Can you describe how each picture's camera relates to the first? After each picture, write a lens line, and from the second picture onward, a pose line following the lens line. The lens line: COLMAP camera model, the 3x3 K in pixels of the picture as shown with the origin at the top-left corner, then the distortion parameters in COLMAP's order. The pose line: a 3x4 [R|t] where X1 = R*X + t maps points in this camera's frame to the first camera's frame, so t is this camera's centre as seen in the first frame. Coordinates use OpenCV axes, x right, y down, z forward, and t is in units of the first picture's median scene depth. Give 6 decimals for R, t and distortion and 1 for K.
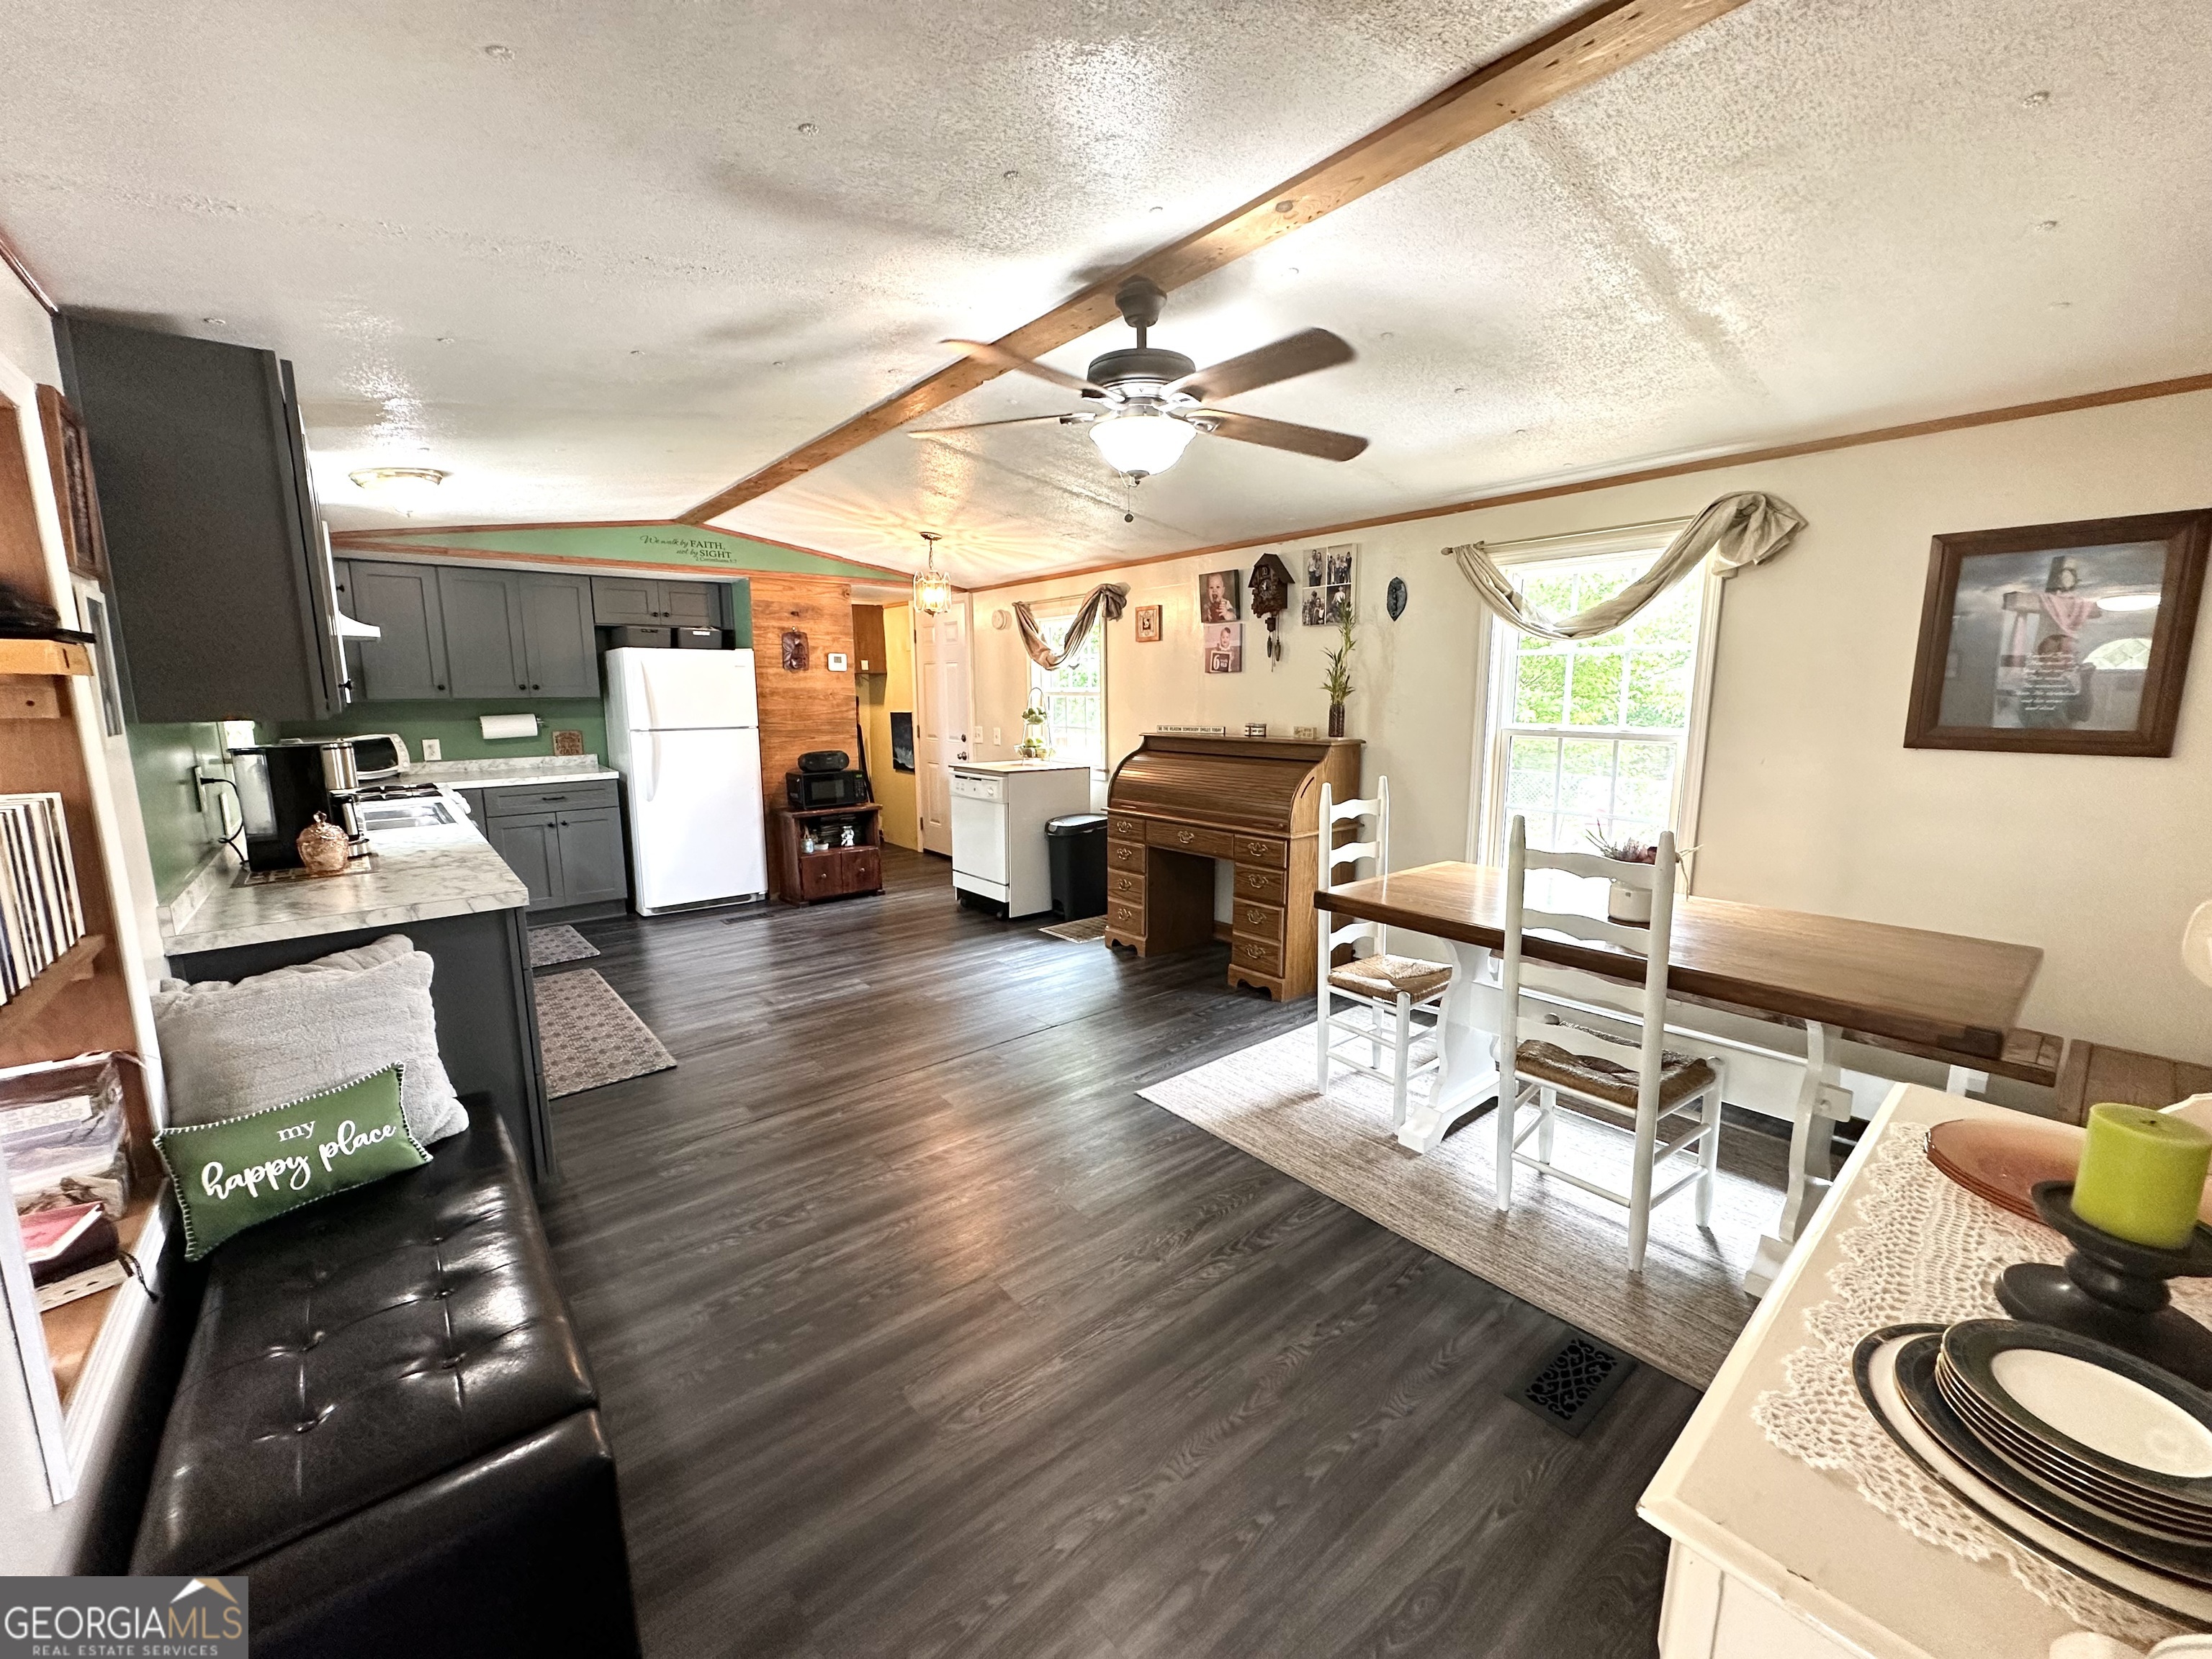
lens RADIAL K [[878.1, 0, 1102.6], [0, 878.1, 827.6], [0, 0, 1]] dist [-0.003062, 0.000920]
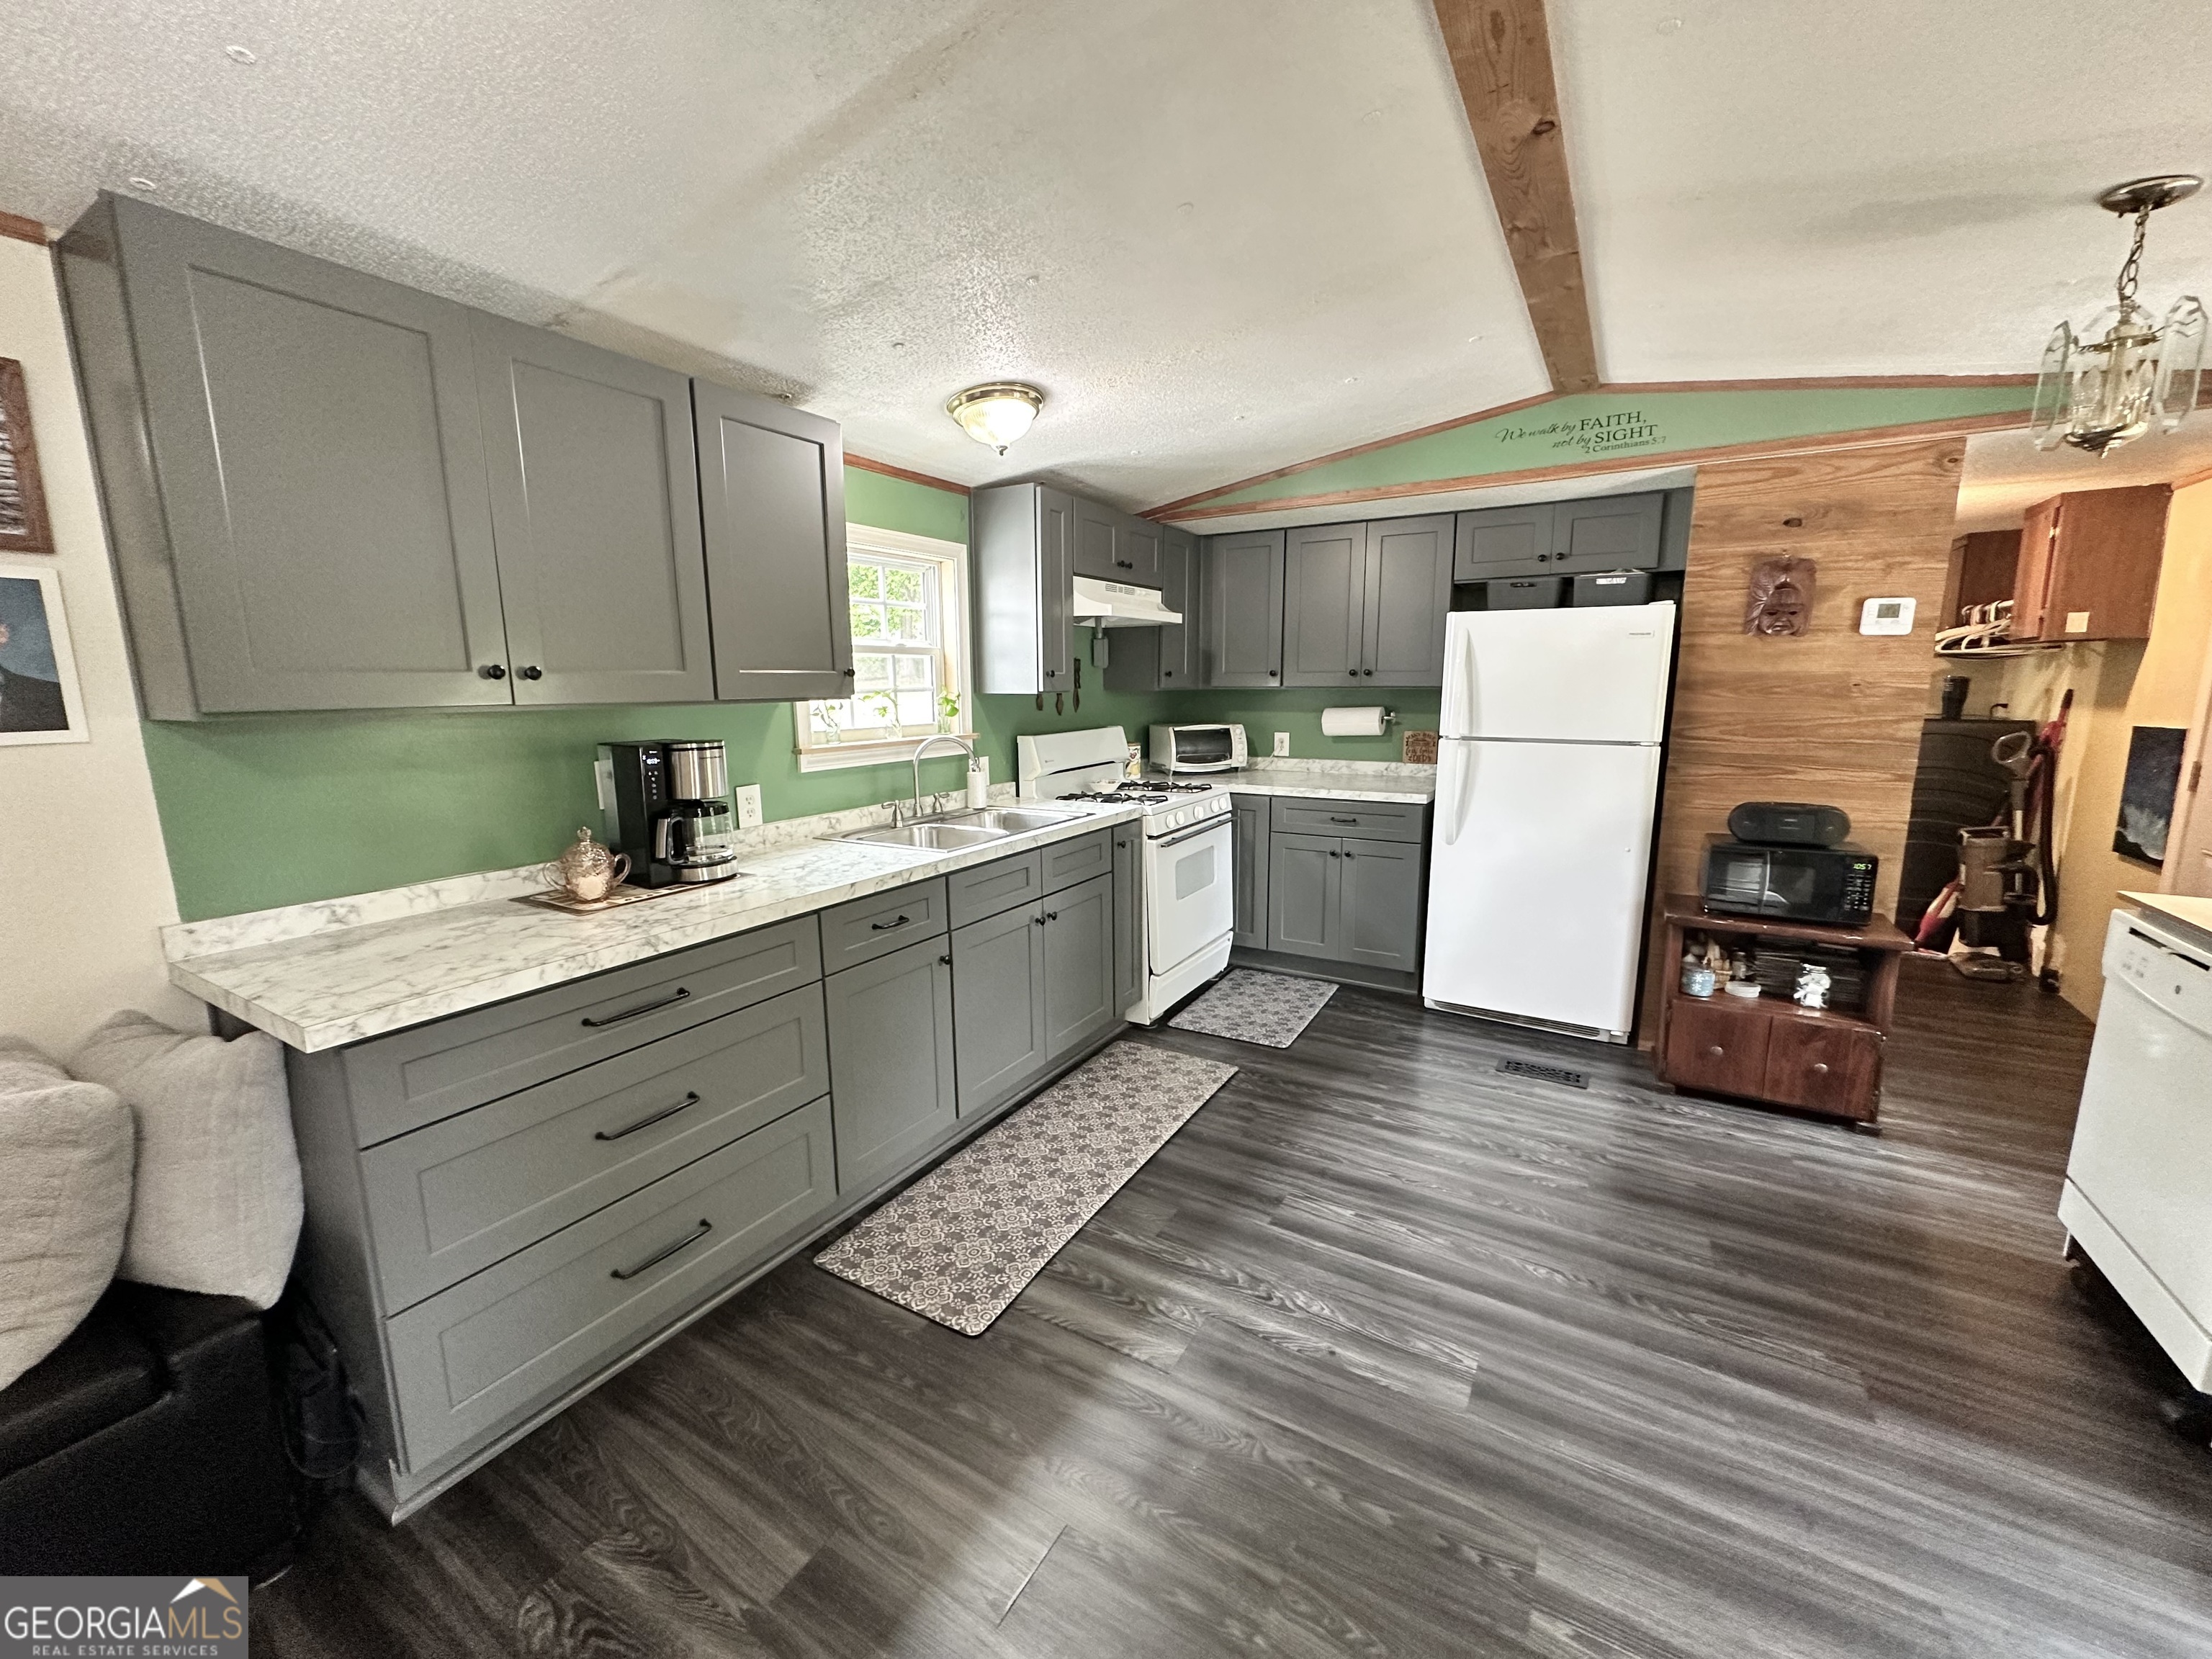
lens RADIAL K [[880.0, 0, 1102.8], [0, 880.0, 827.6], [0, 0, 1]] dist [-0.001536, 0.000607]
pose [[0.331604, 0.160609, -0.929647, 0.012634], [-0.144785, 0.982393, 0.118077, -0.085771], [0.932242, 0.095444, 0.349019, 0.537275]]
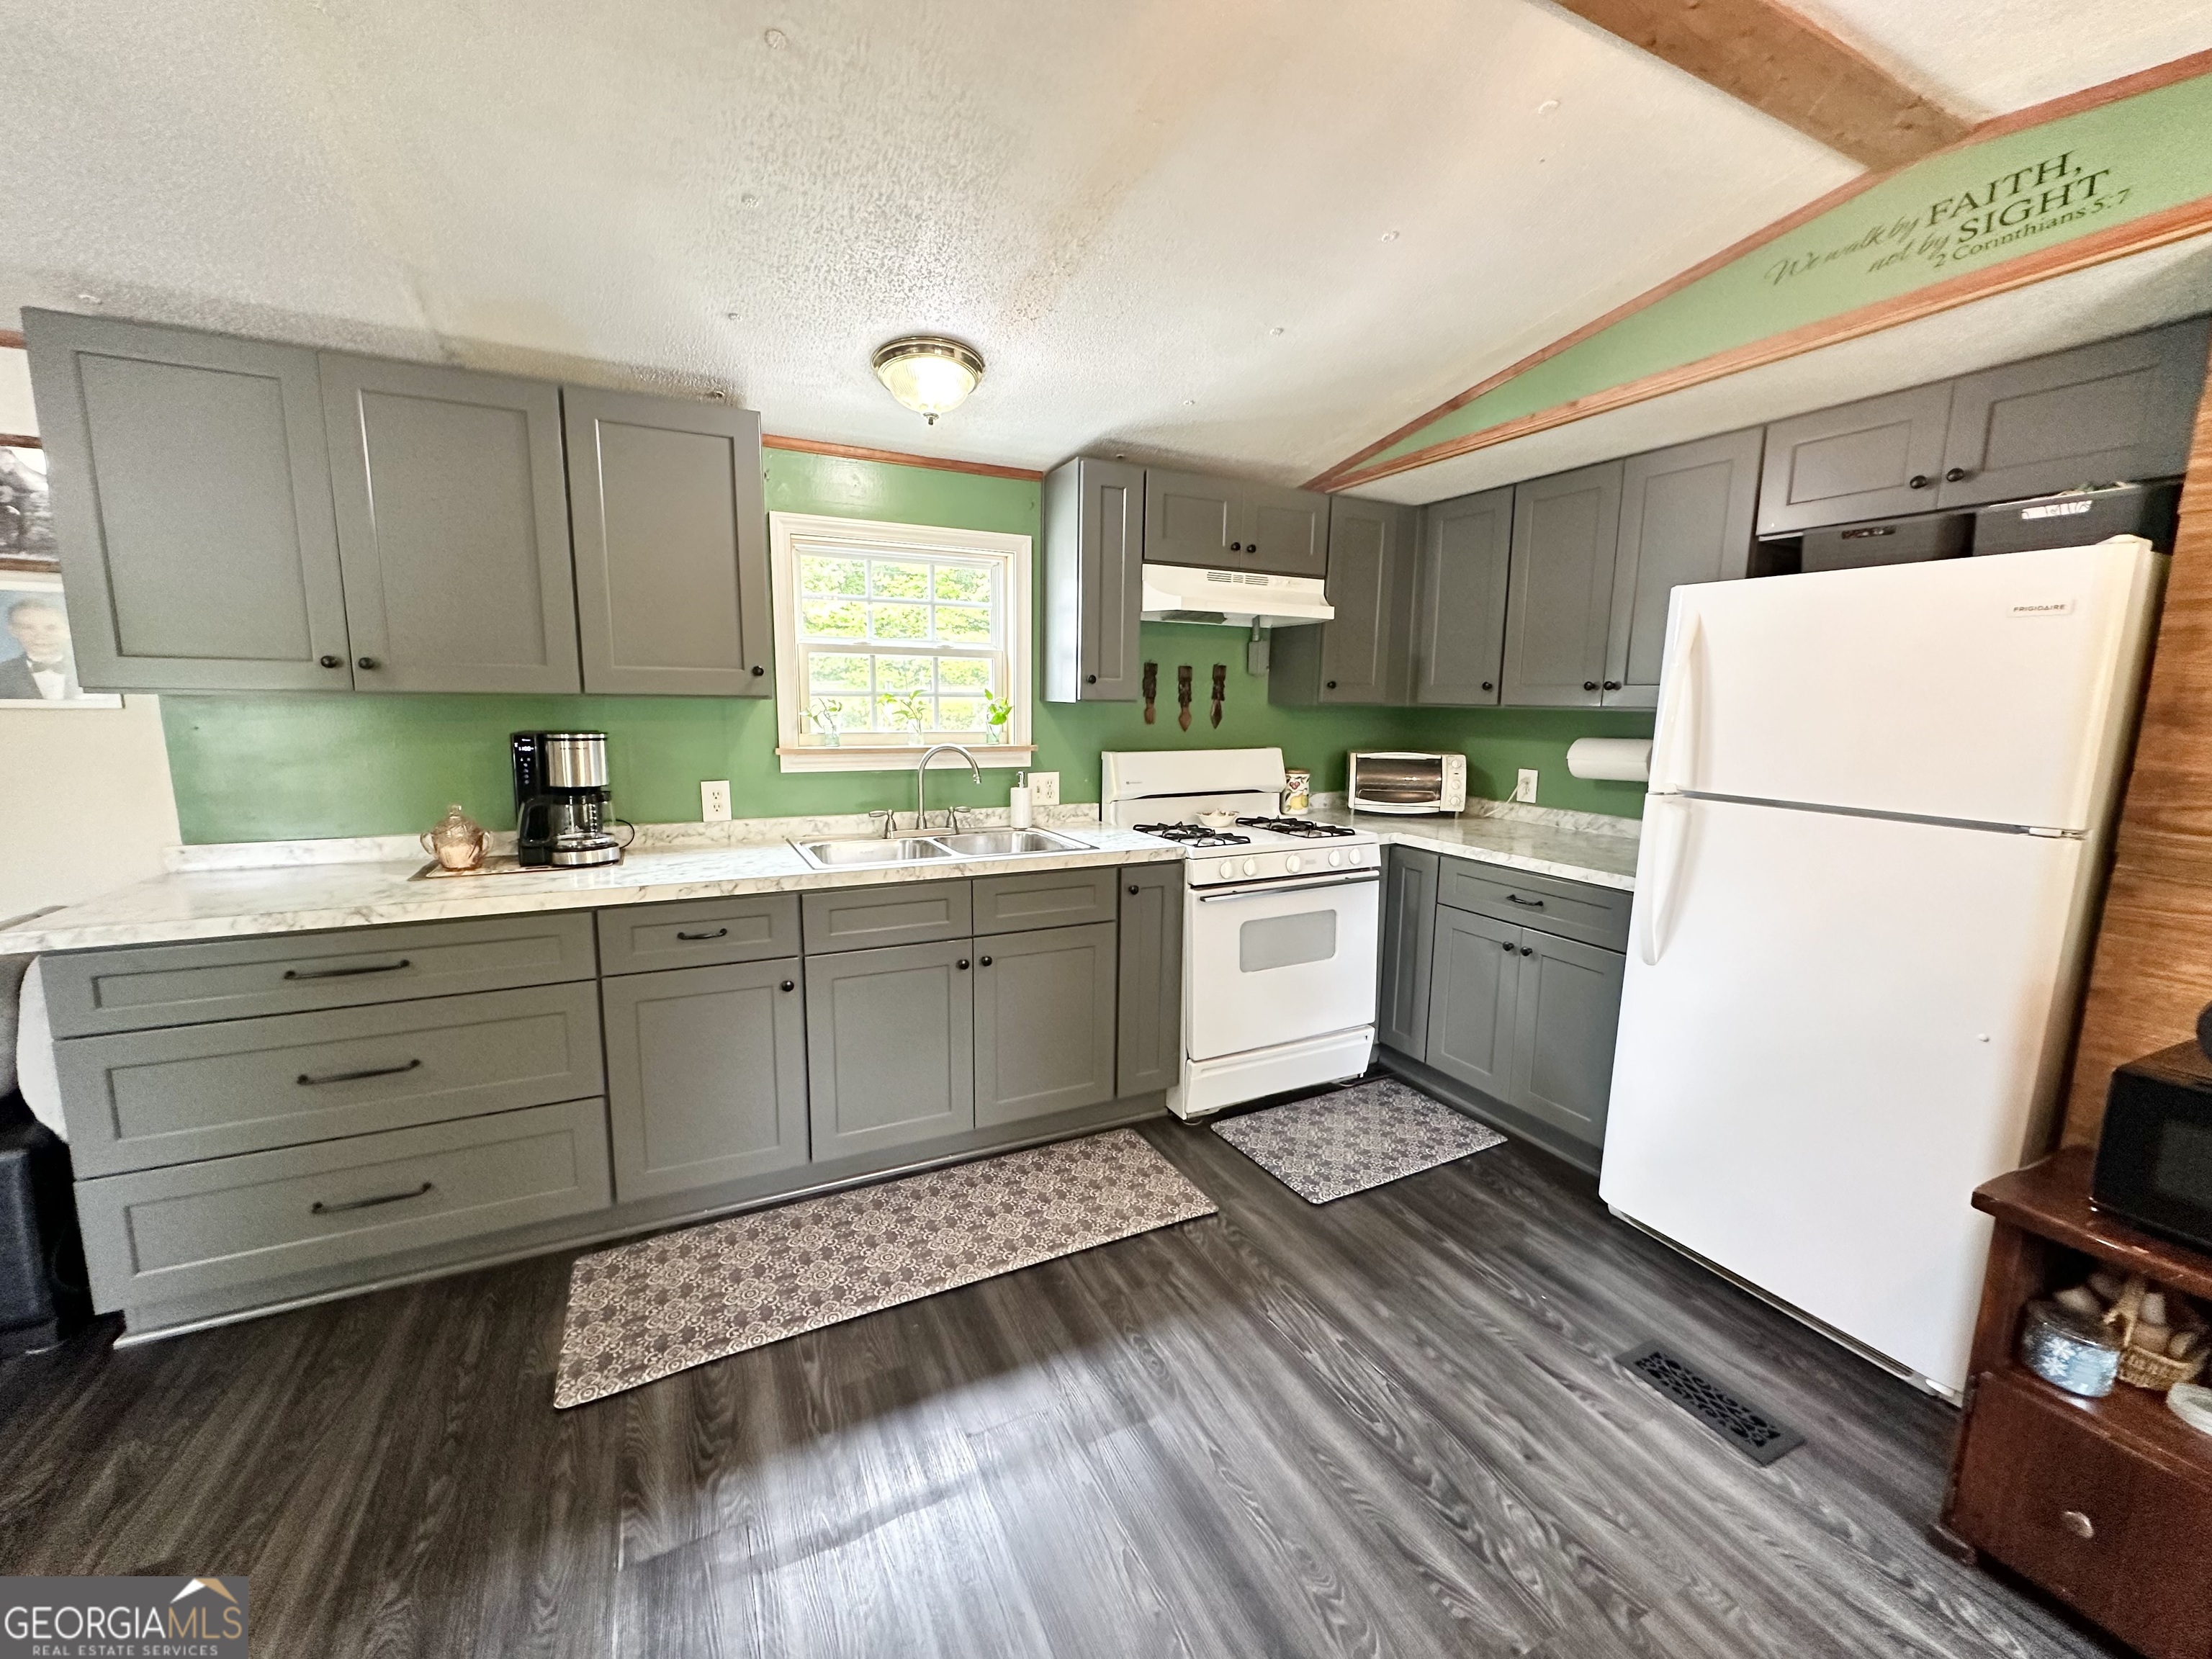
lens RADIAL K [[878.1, 0, 1102.6], [0, 878.1, 827.6], [0, 0, 1]] dist [-0.003062, 0.000920]
pose [[-0.231837, 0.147493, -0.961508, -0.078165], [-0.167028, 0.967722, 0.188720, -0.129540], [0.958307, 0.204351, -0.199719, 0.848489]]
